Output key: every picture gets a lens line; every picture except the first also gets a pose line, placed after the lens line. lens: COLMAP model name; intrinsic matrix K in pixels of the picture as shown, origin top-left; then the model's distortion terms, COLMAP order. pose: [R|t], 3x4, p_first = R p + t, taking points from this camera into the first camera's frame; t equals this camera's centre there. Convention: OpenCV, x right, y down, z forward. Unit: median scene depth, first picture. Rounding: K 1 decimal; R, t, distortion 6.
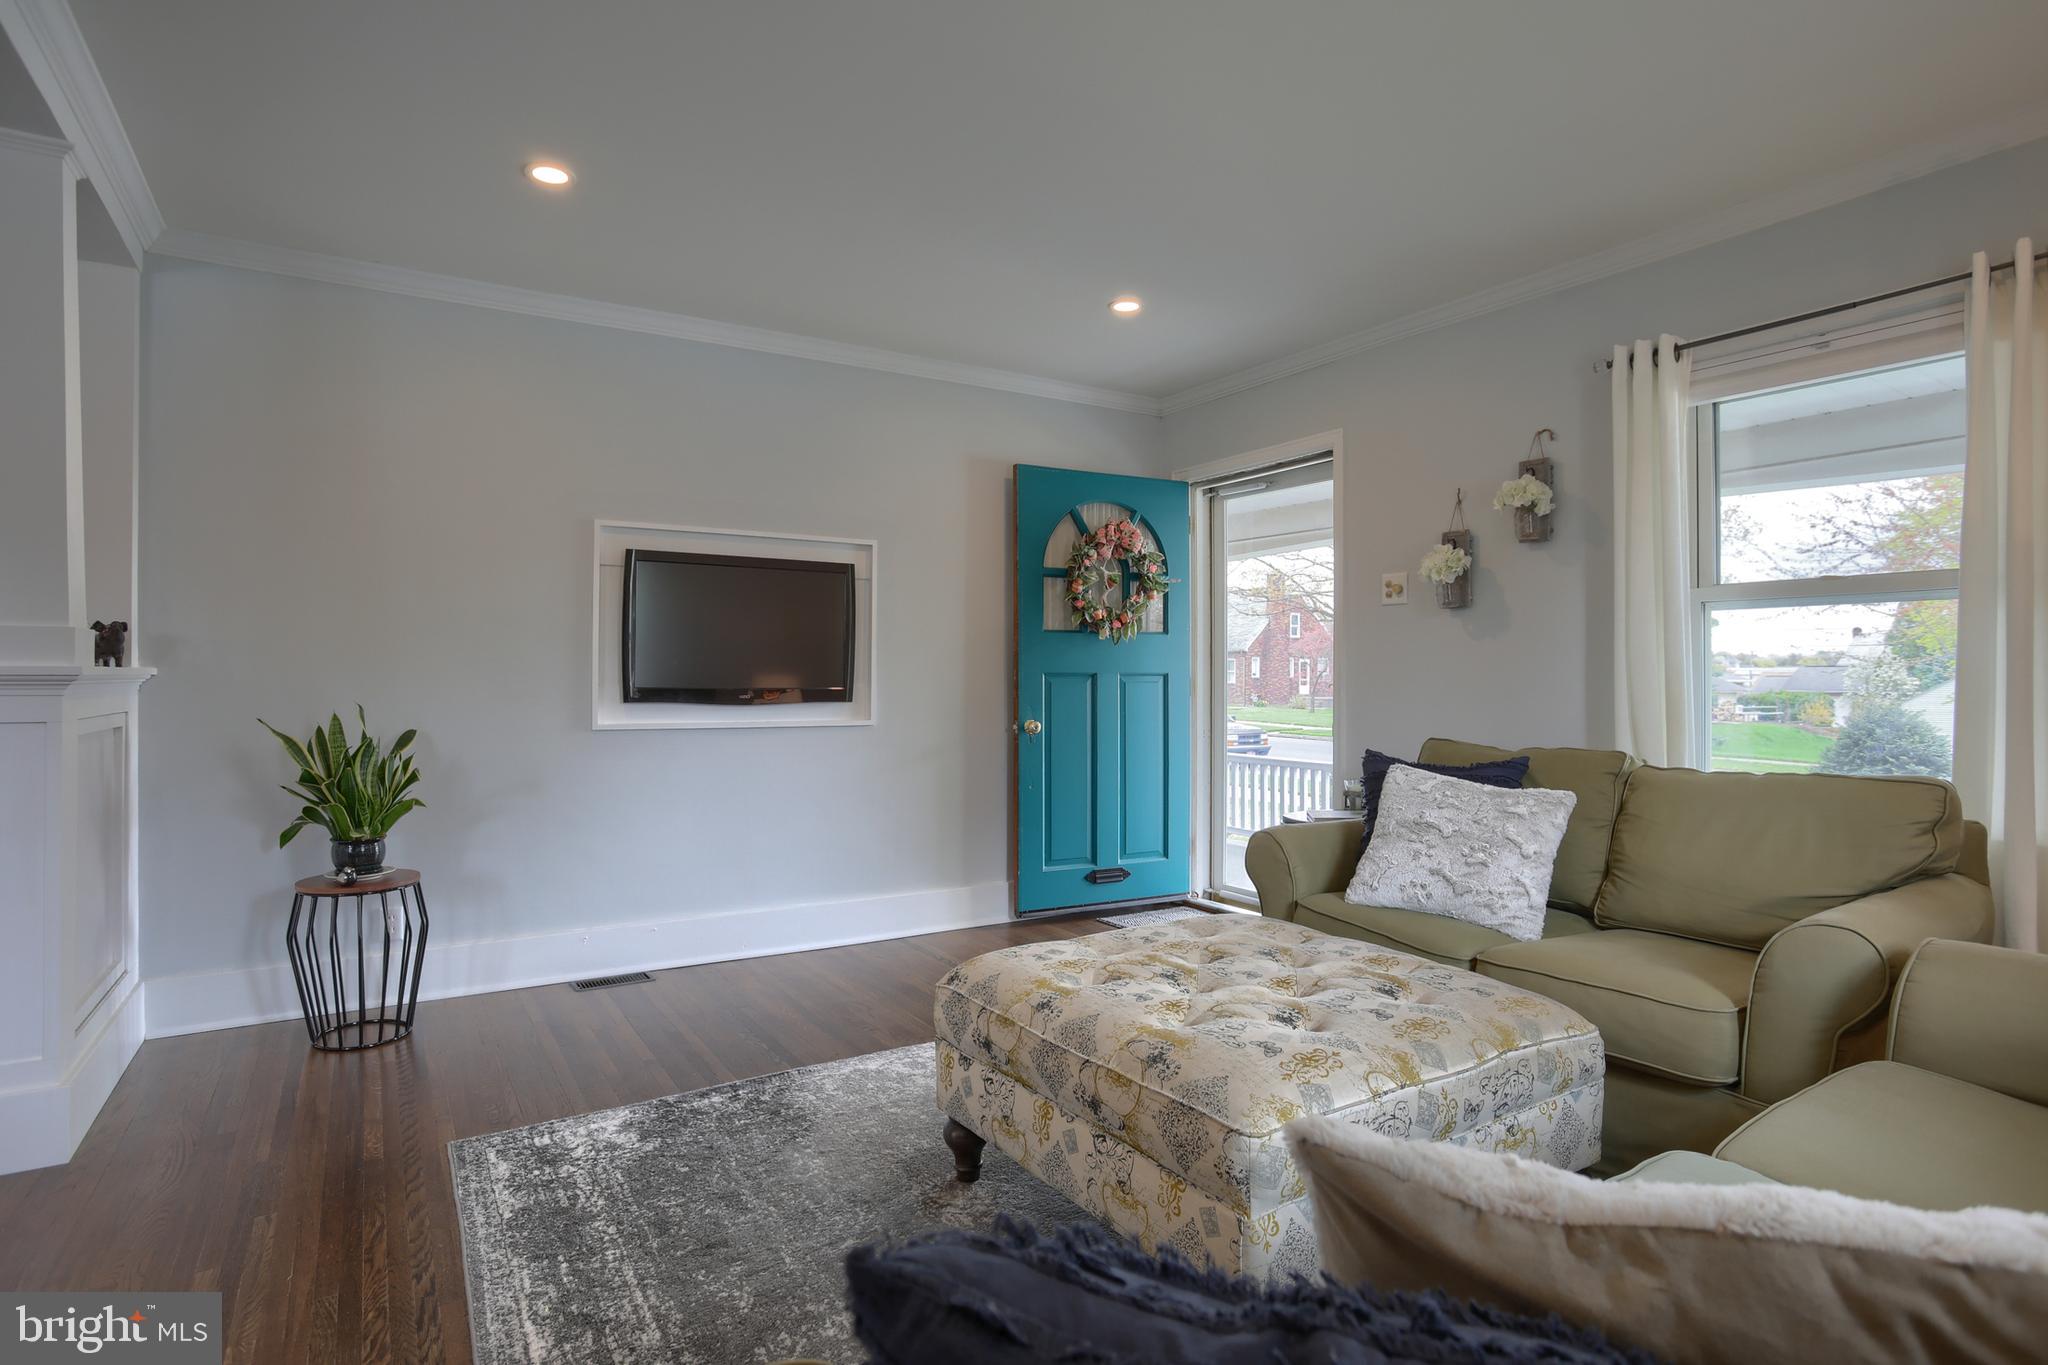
lens RADIAL K [[1079.8, 0, 1024.0], [0, 1079.8, 682.5], [0, 0, 1]] dist [-0.073616, 0.037513]
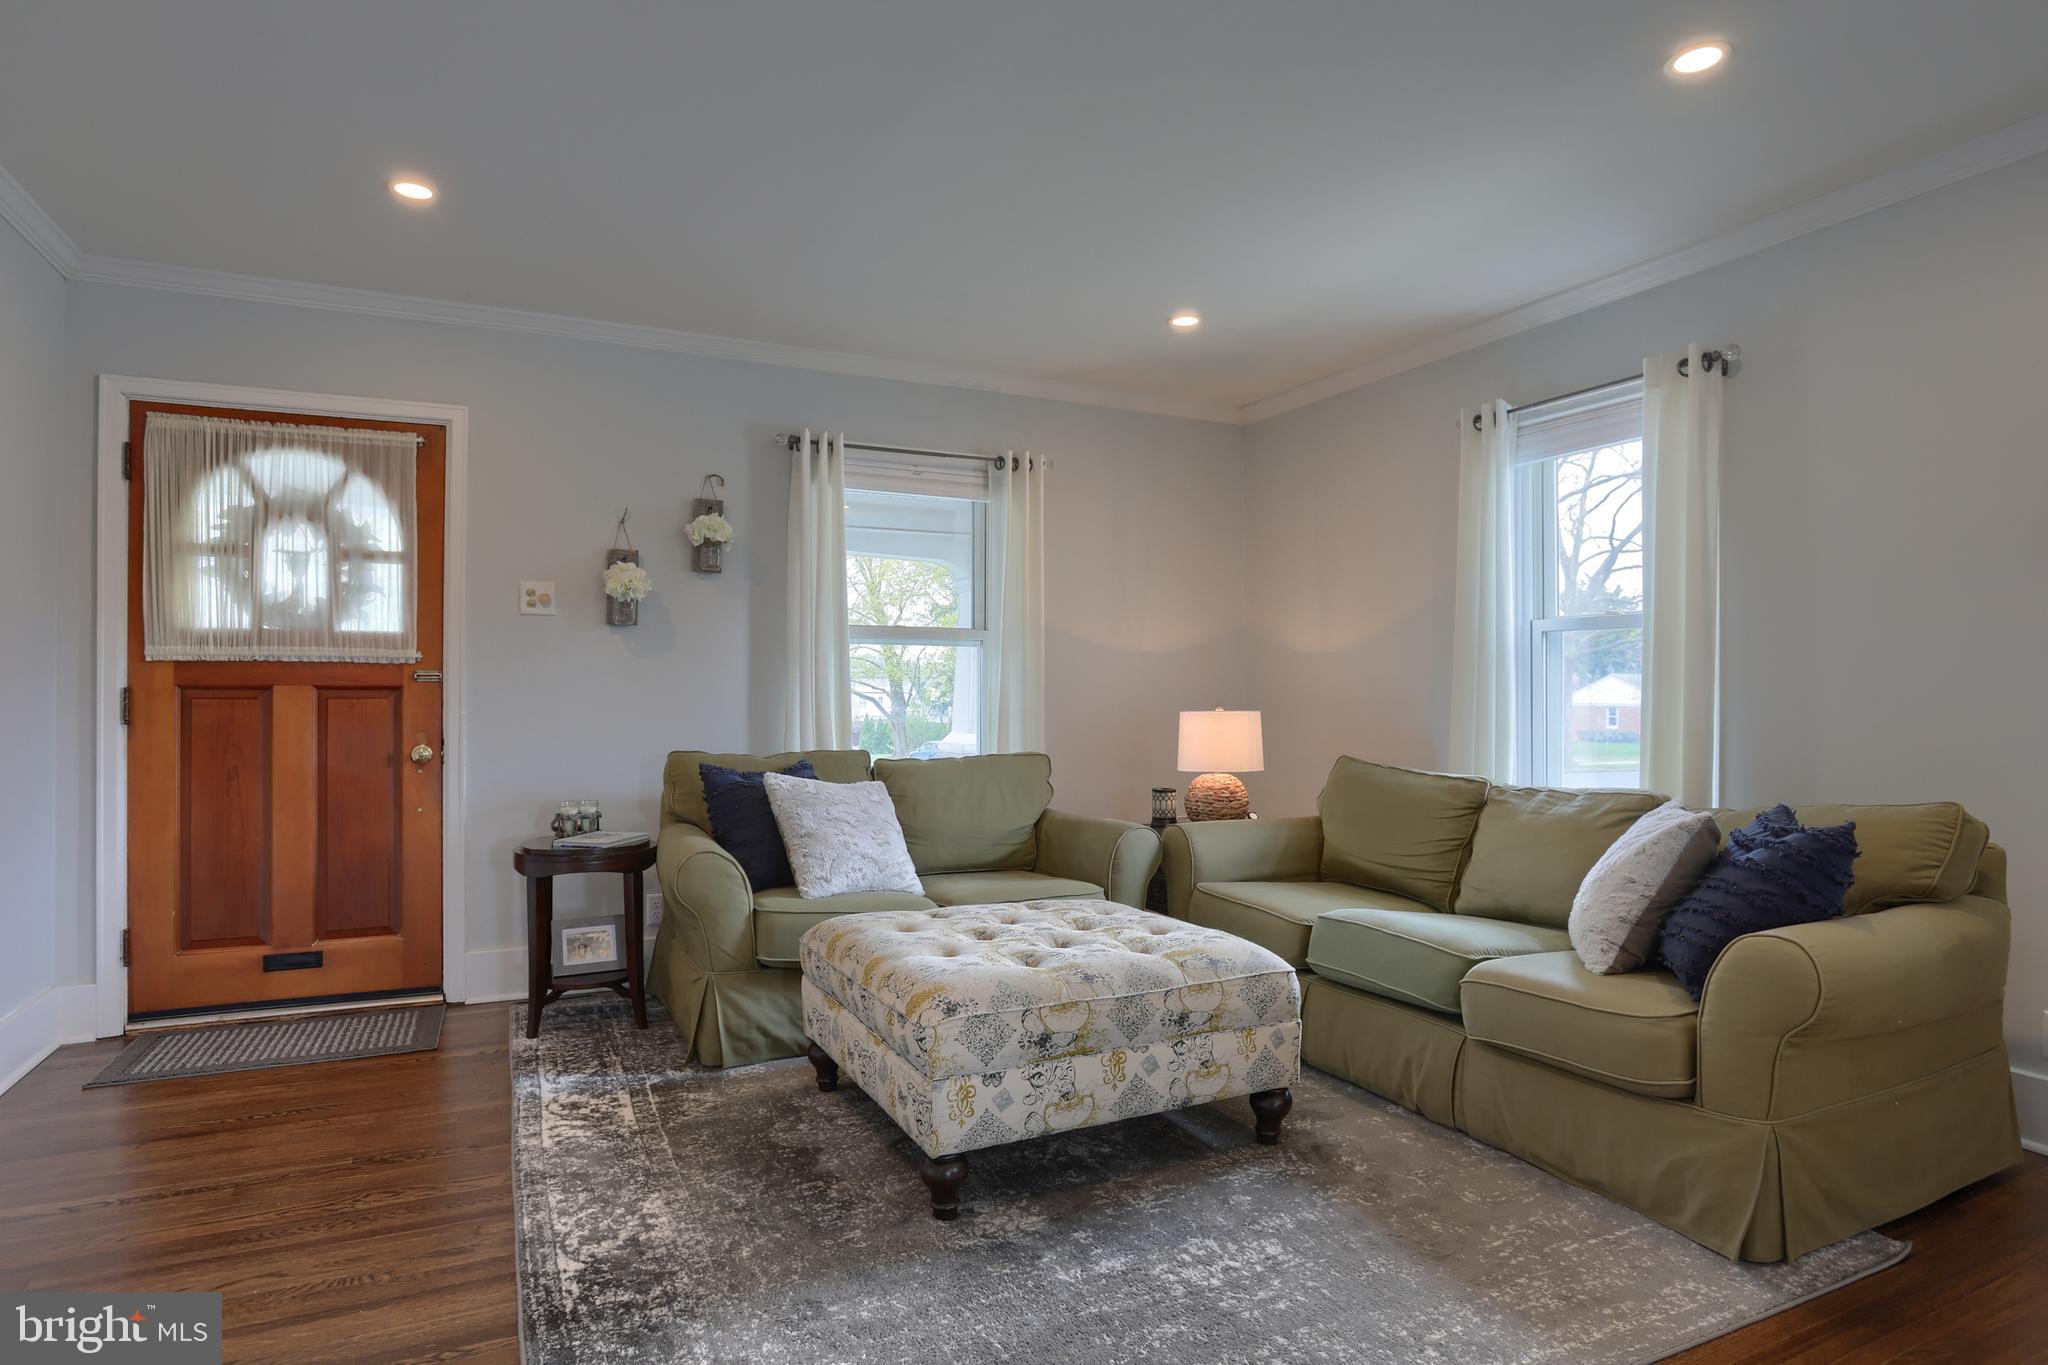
lens RADIAL K [[1160.0, 0, 1054.0], [0, 1160.0, 682.0], [0, 0, 1]] dist [-0.086343, 0.051304]
pose [[0.088760, 0.012491, 0.995975, -0.707985], [0.004089, 0.999908, -0.012905, 0.000527], [-0.996045, 0.005218, 0.088701, 0.537952]]
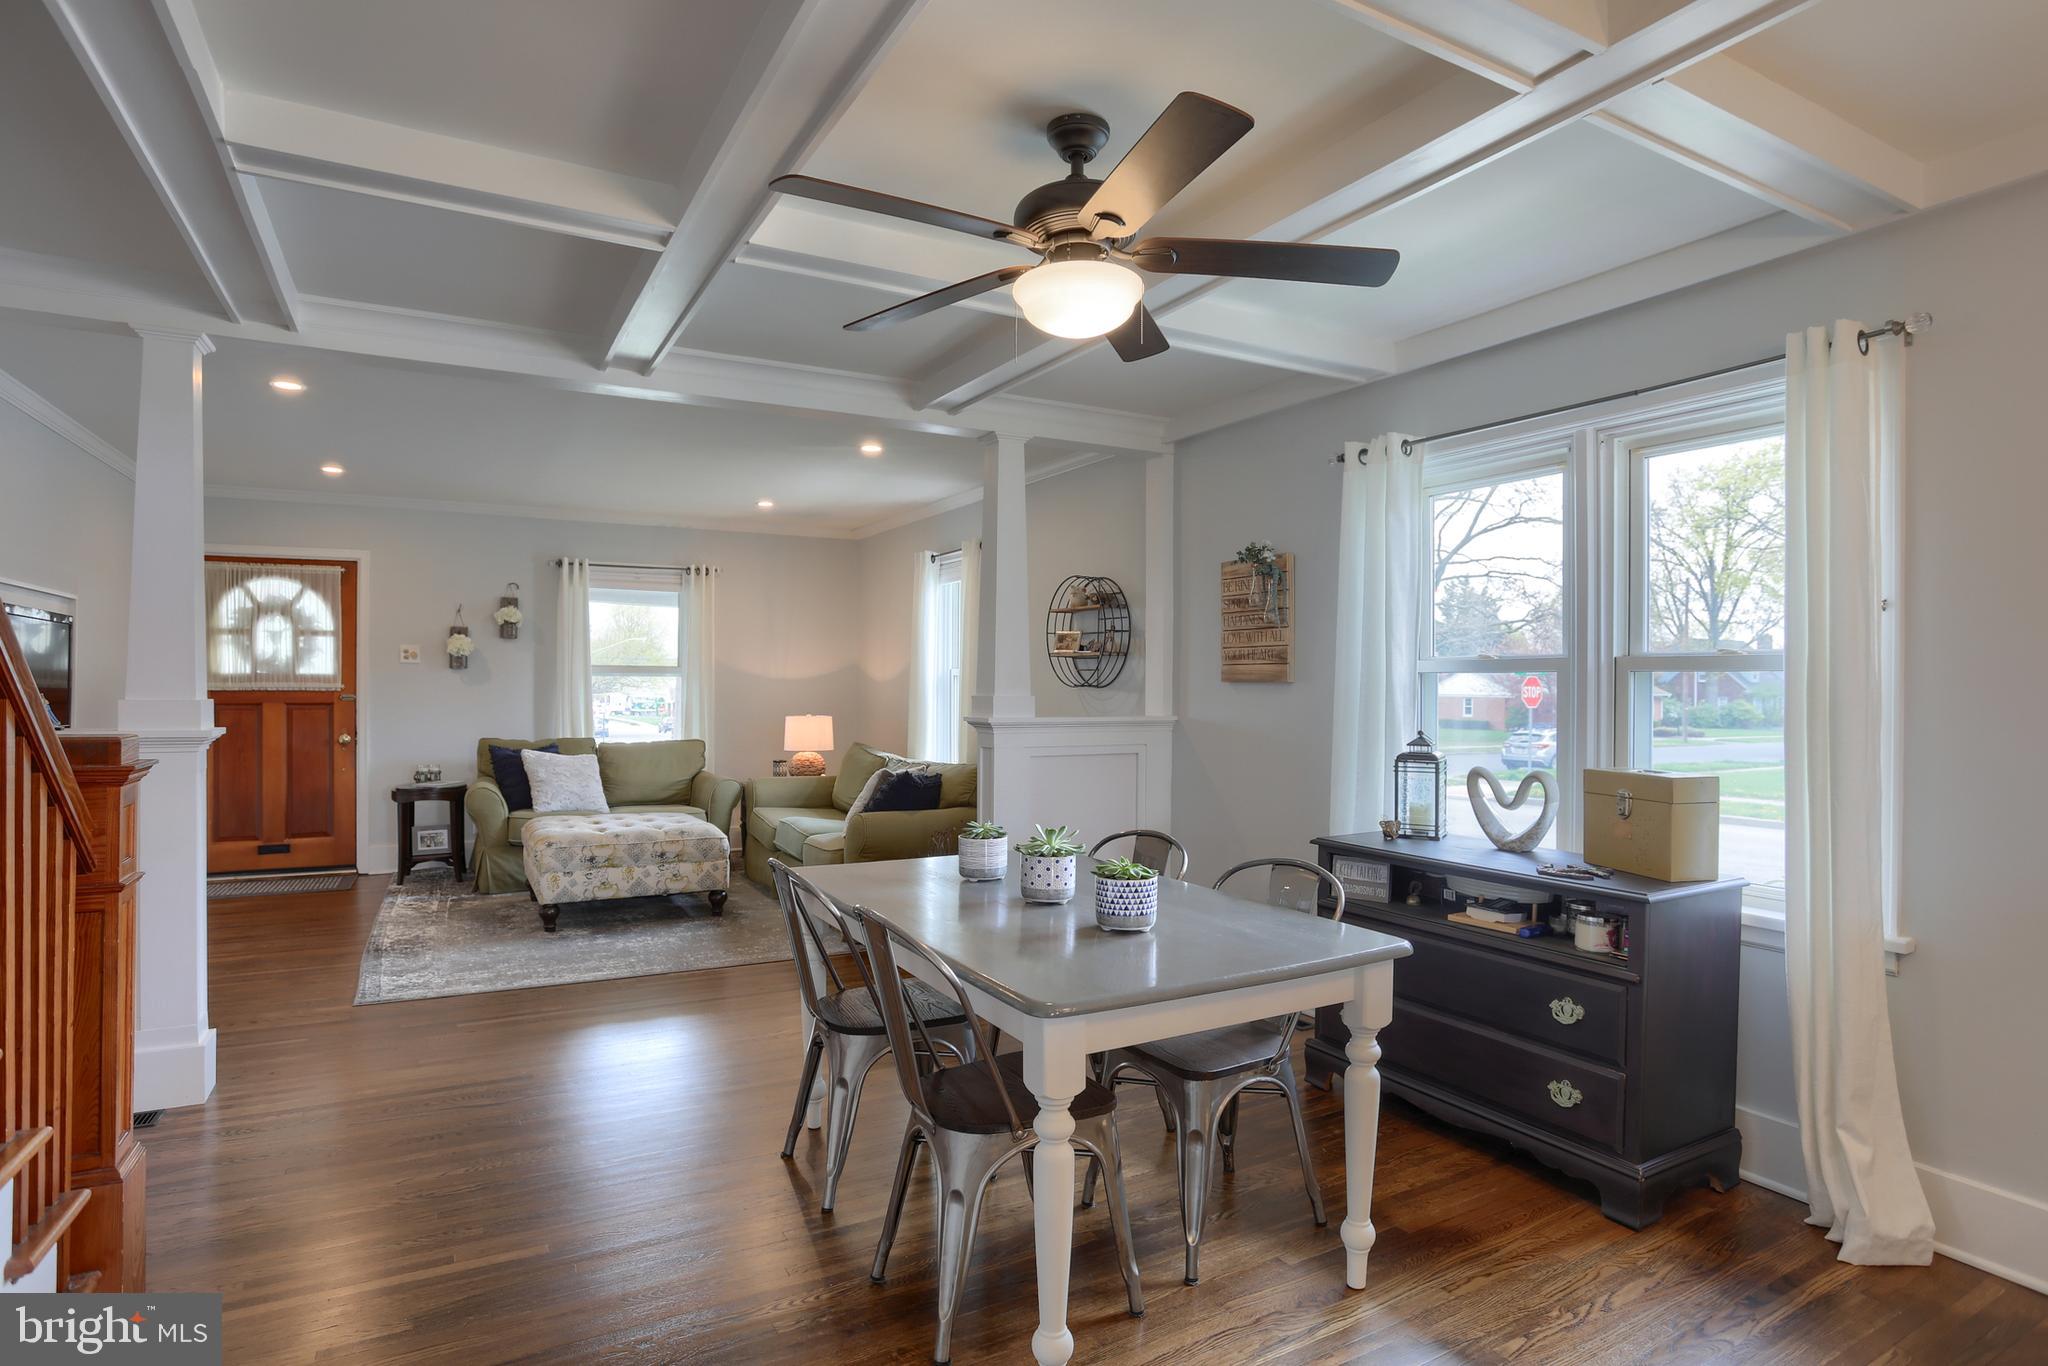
lens RADIAL K [[1079.8, 0, 1024.0], [0, 1079.8, 683.0], [0, 0, 1]] dist [-0.073616, 0.037513]
pose [[0.051388, 0.001405, 0.998678, -1.506405], [-0.000486, 0.999999, -0.001382, -0.046189], [-0.998679, -0.000414, 0.051388, -0.079333]]
